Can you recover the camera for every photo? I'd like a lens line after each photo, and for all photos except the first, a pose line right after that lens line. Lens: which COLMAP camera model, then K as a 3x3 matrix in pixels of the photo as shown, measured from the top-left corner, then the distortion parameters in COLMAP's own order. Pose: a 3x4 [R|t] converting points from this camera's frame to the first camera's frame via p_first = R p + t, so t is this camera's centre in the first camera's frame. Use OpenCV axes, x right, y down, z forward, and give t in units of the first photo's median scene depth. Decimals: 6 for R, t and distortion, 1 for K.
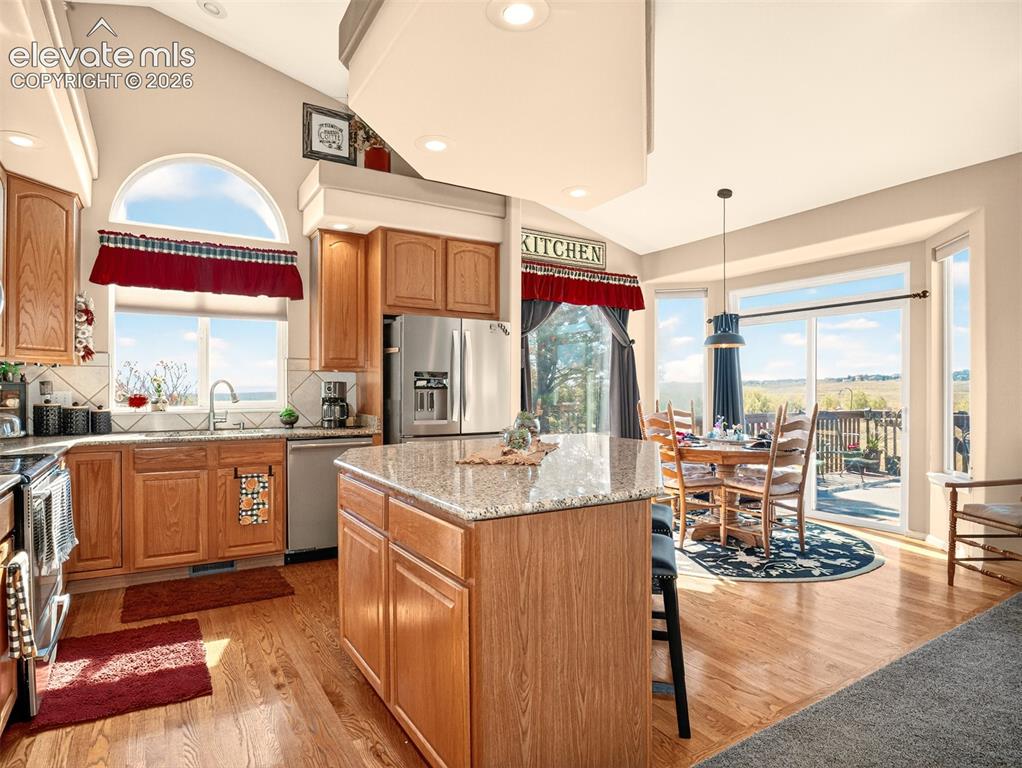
lens RADIAL K [[590.3, 0, 509.1], [0, 590.3, 391.5], [0, 0, 1]] dist [-0.020878, -0.001592]
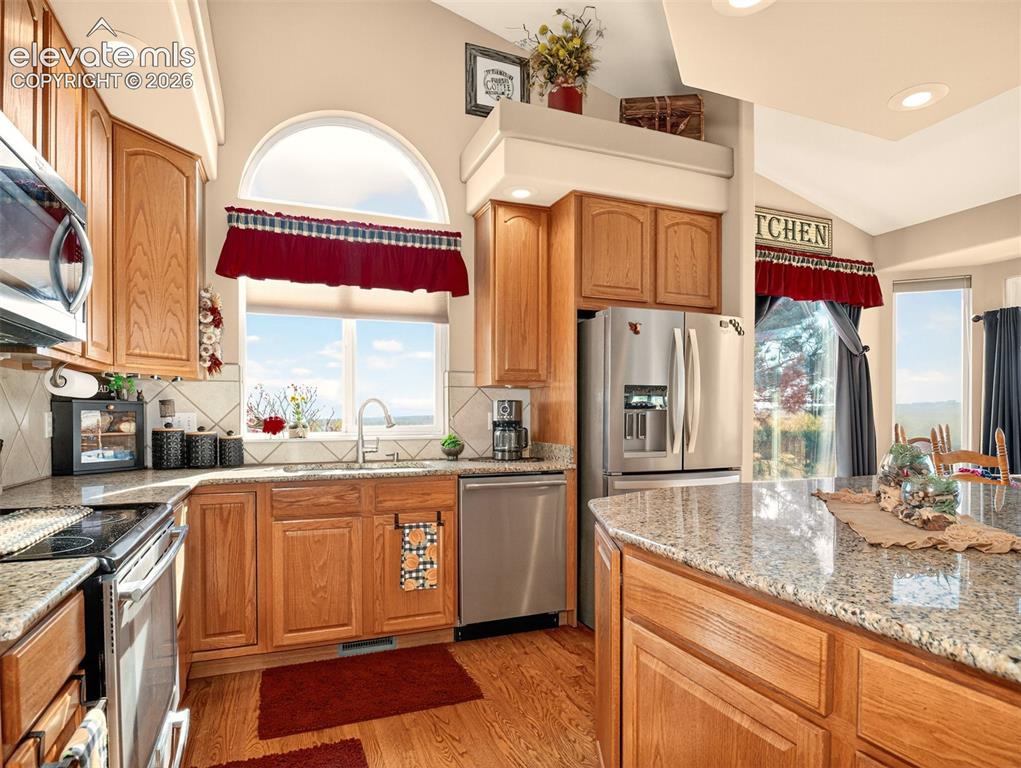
lens RADIAL K [[594.5, 0, 512.4], [0, 594.5, 423.3], [0, 0, 1]] dist [-0.017125, 0.000401]
pose [[0.986376, 0.000522, -0.164508, -0.170971], [0.001314, 0.999938, 0.011051, 0.004921], [0.164504, -0.011116, 0.986314, 0.243774]]
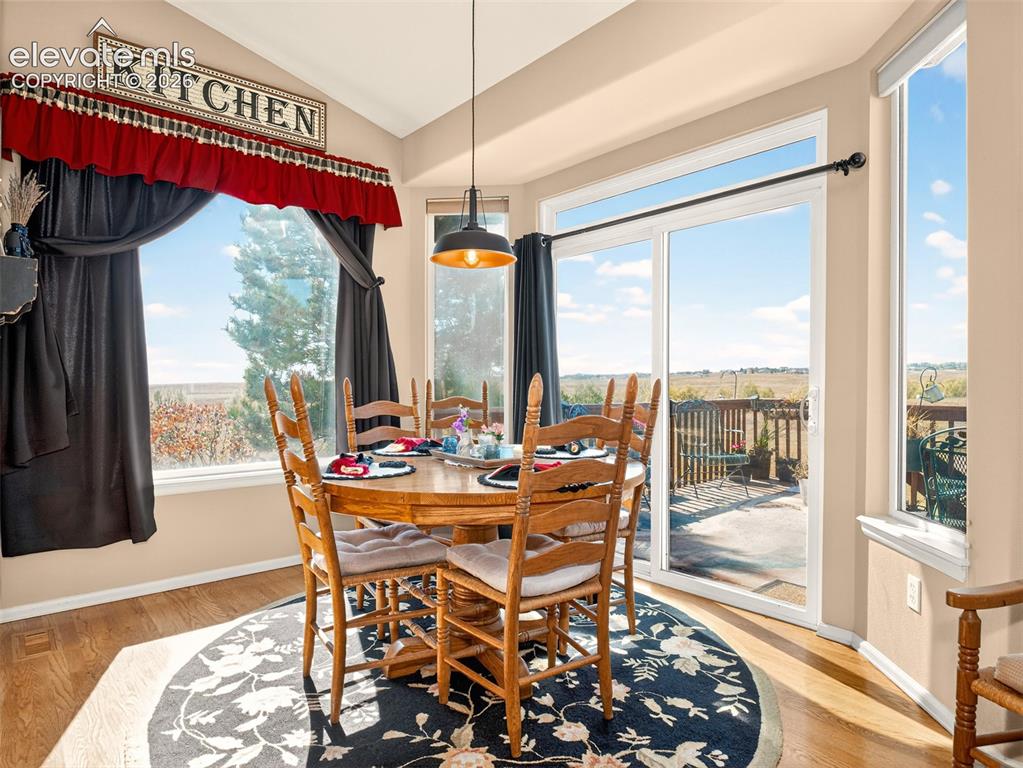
lens RADIAL K [[590.9, 0, 509.6], [0, 590.9, 391.5], [0, 0, 1]] dist [-0.020878, -0.001592]
pose [[0.988678, 0.000625, 0.150053, 0.362733], [-0.002728, 0.999901, 0.013815, 0.024889], [-0.150029, -0.014068, 0.988581, 0.582340]]
